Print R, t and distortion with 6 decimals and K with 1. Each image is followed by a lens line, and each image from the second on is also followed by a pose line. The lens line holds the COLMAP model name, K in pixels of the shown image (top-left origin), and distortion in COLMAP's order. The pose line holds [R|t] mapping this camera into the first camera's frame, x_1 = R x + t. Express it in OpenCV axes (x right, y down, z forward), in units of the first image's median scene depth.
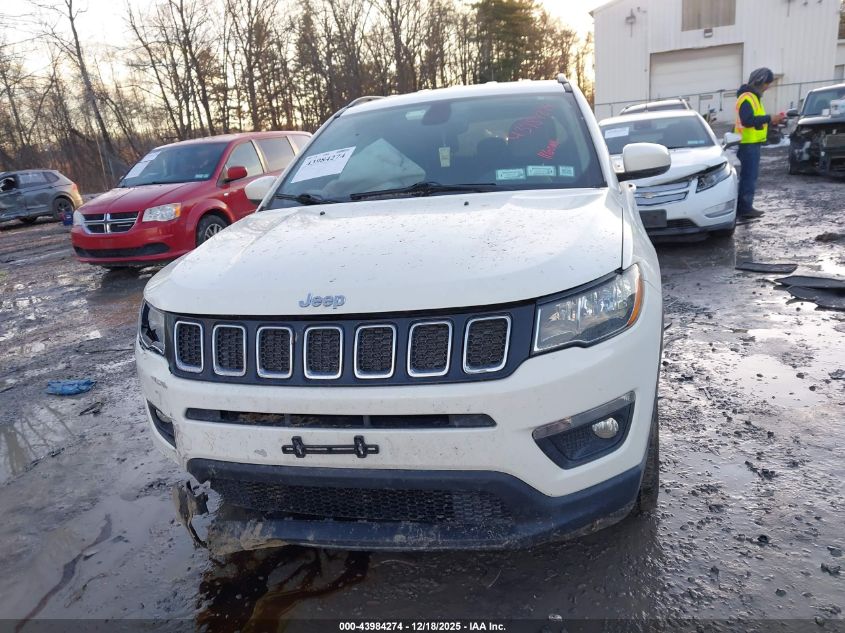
lens RADIAL K [[633.2, 0, 437.3], [0, 633.2, 317.4], [0, 0, 1]] dist [0.057741, -0.070739]
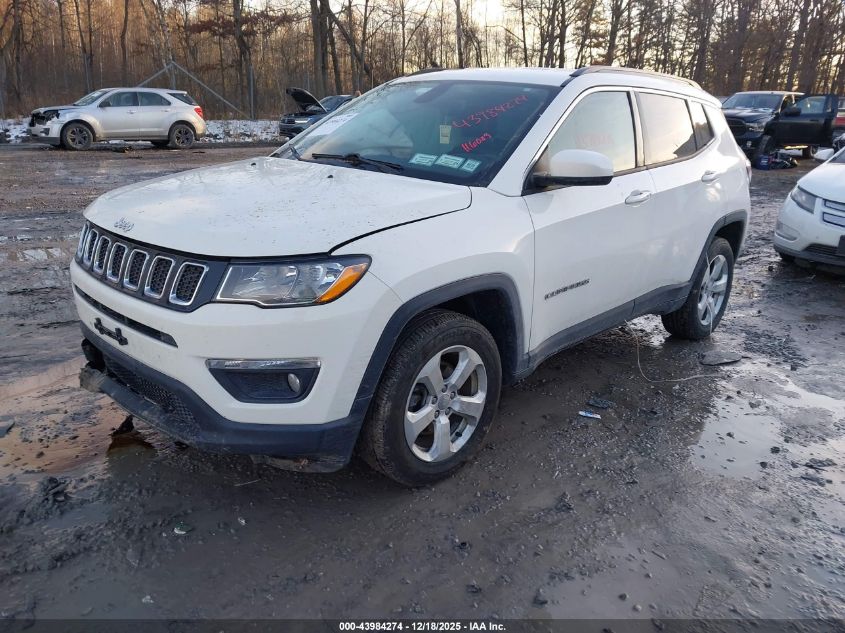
lens RADIAL K [[633.2, 0, 437.3], [0, 633.2, 317.4], [0, 0, 1]] dist [0.057741, -0.070739]
pose [[0.872393, 0.268435, -0.408502, 0.663492], [-0.240545, 0.963280, 0.119286, -0.104281], [0.425522, -0.005801, 0.904929, 0.036145]]
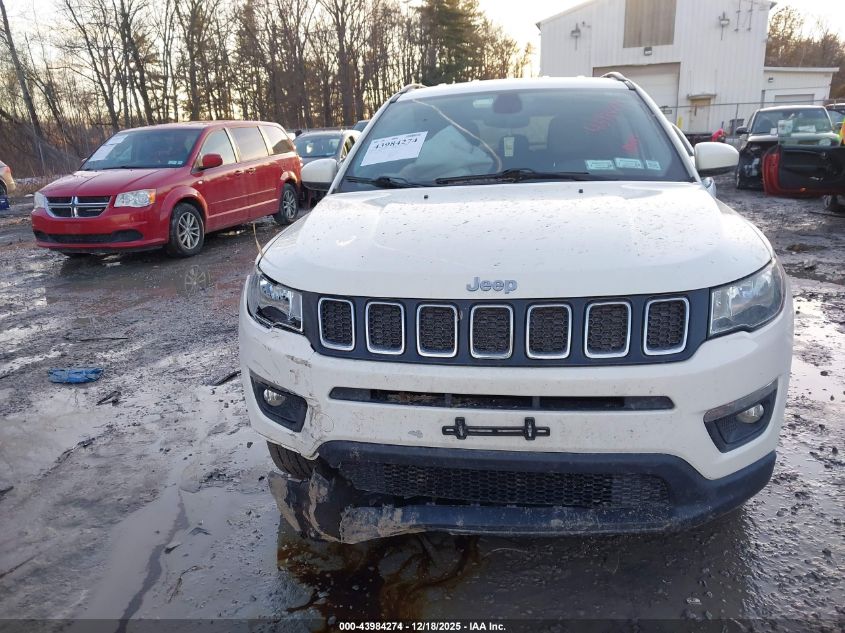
lens RADIAL K [[638.5, 0, 441.1], [0, 638.5, 314.7], [0, 0, 1]] dist [0.009799, -0.006616]
pose [[0.995005, 0.023831, 0.096934, -0.233771], [-0.023152, 0.999699, -0.008131, 0.025694], [-0.097099, 0.005846, 0.995258, 0.021511]]
